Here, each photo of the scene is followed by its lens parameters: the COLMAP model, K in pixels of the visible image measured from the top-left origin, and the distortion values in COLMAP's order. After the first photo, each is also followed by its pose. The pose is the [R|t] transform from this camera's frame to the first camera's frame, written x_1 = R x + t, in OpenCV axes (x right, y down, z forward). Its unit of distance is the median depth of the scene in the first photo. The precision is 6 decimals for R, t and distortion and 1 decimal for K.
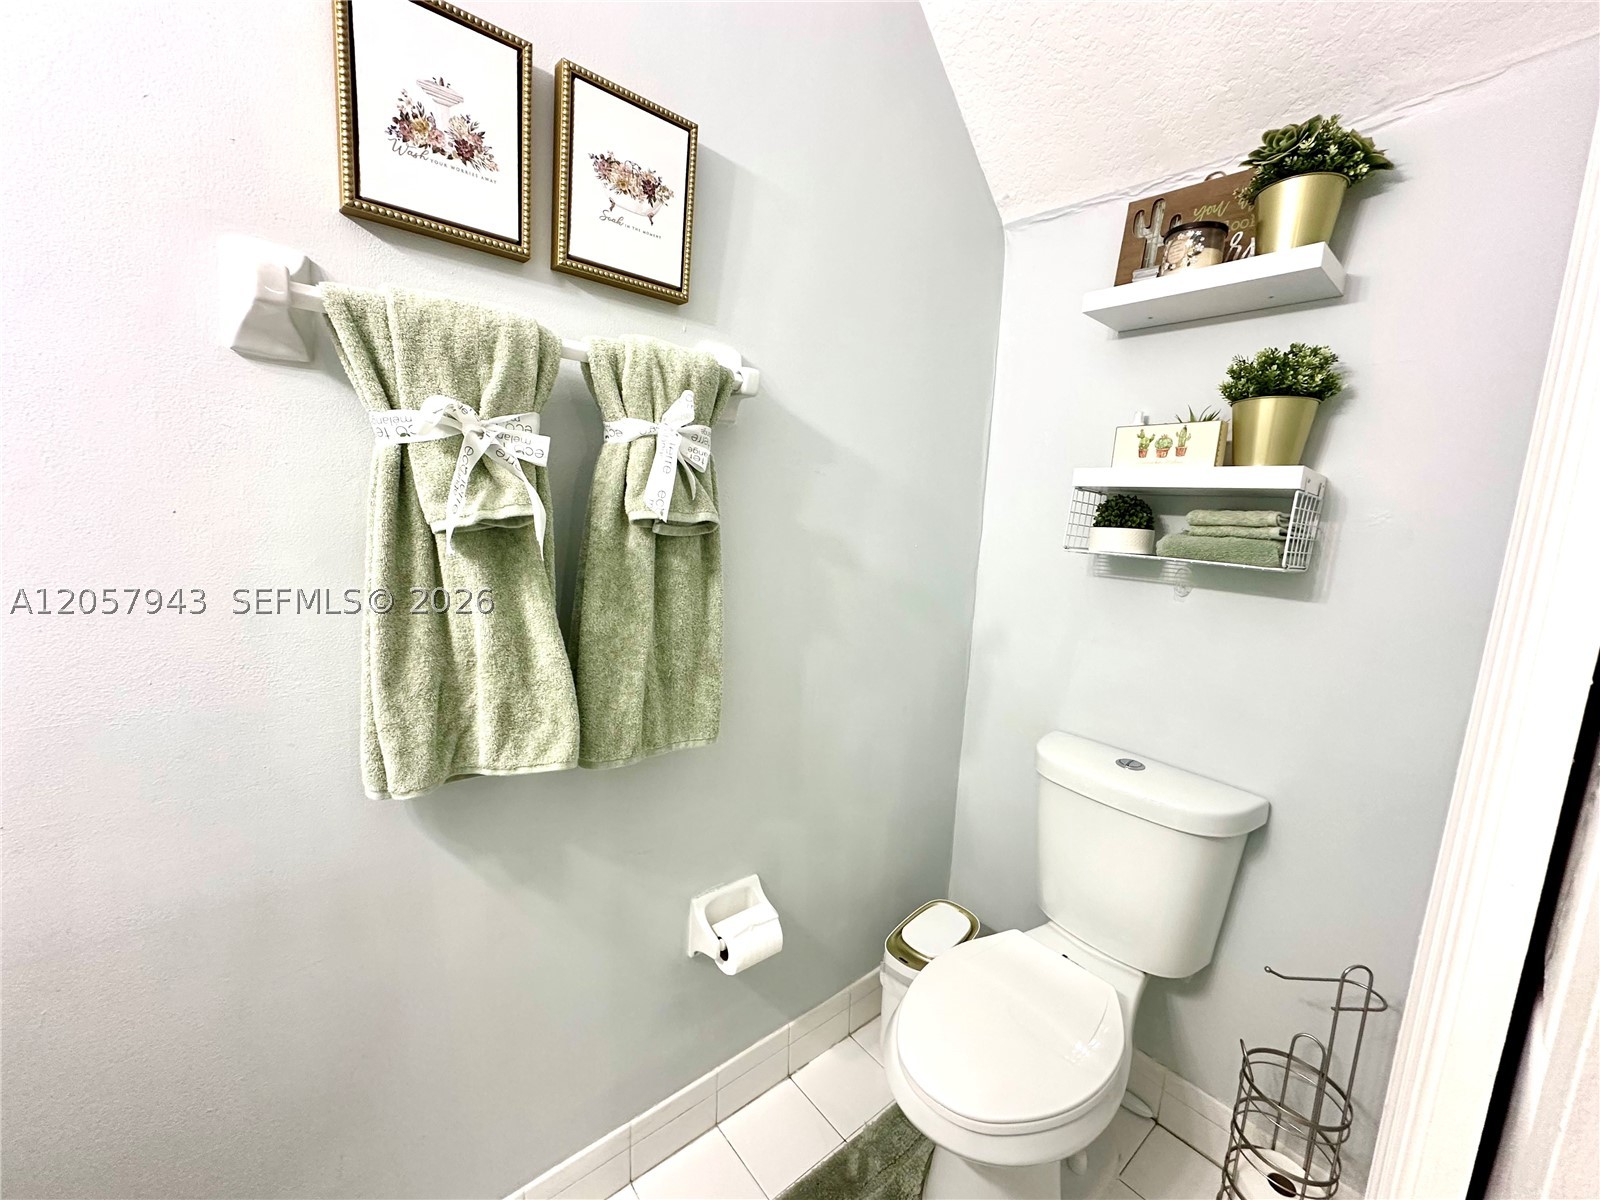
lens RADIAL K [[636.0, 0, 796.6], [0, 636.0, 594.2], [0, 0, 1]] dist [-0.003951, -0.000420]
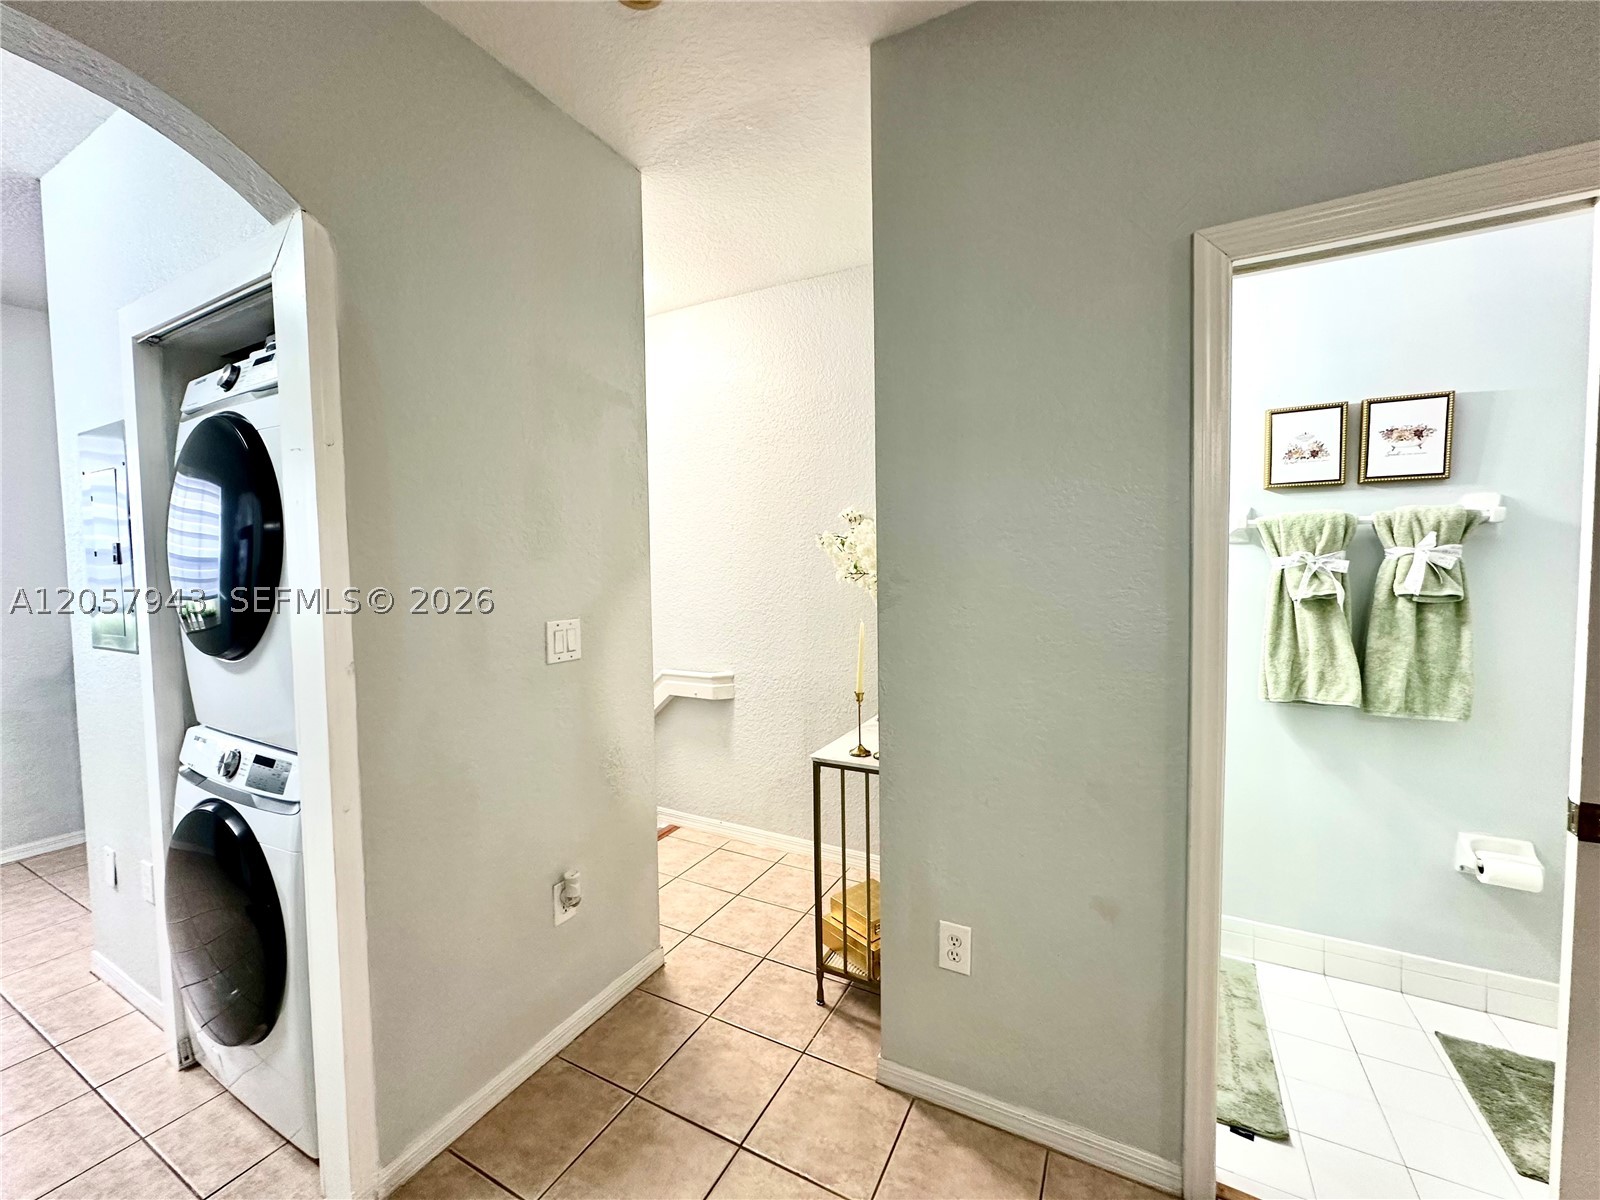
lens RADIAL K [[636.0, 0, 799.7], [0, 636.0, 598.6], [0, 0, 1]] dist [-0.003951, -0.000420]
pose [[0.372668, -0.015626, -0.927833, 0.992548], [-0.101962, 0.993115, -0.057679, 0.228605], [0.922346, 0.116099, 0.368509, -1.666232]]
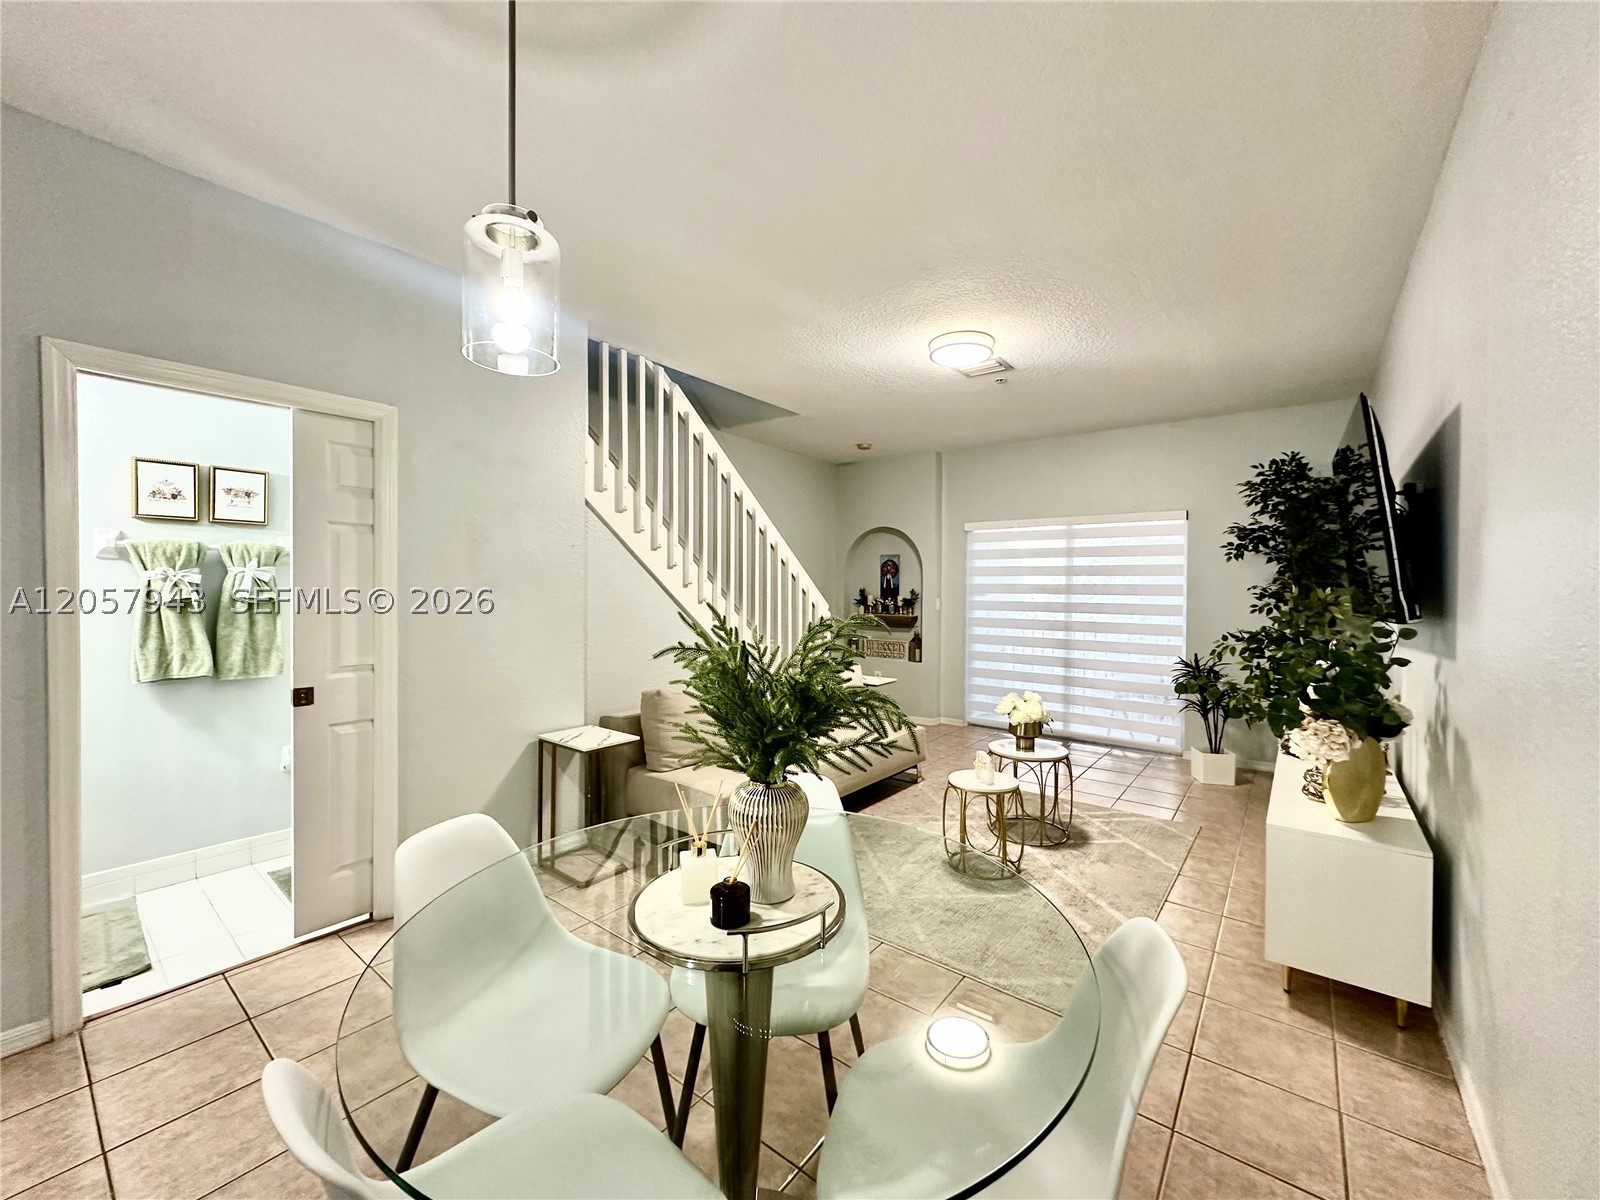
lens RADIAL K [[636.0, 0, 797.5], [0, 636.0, 592.2], [0, 0, 1]] dist [-0.003951, -0.000420]
pose [[0.978746, -0.055400, 0.197450, 1.974723], [0.081515, 0.988587, -0.126692, 0.512887], [-0.188178, 0.140095, 0.972092, -2.765816]]
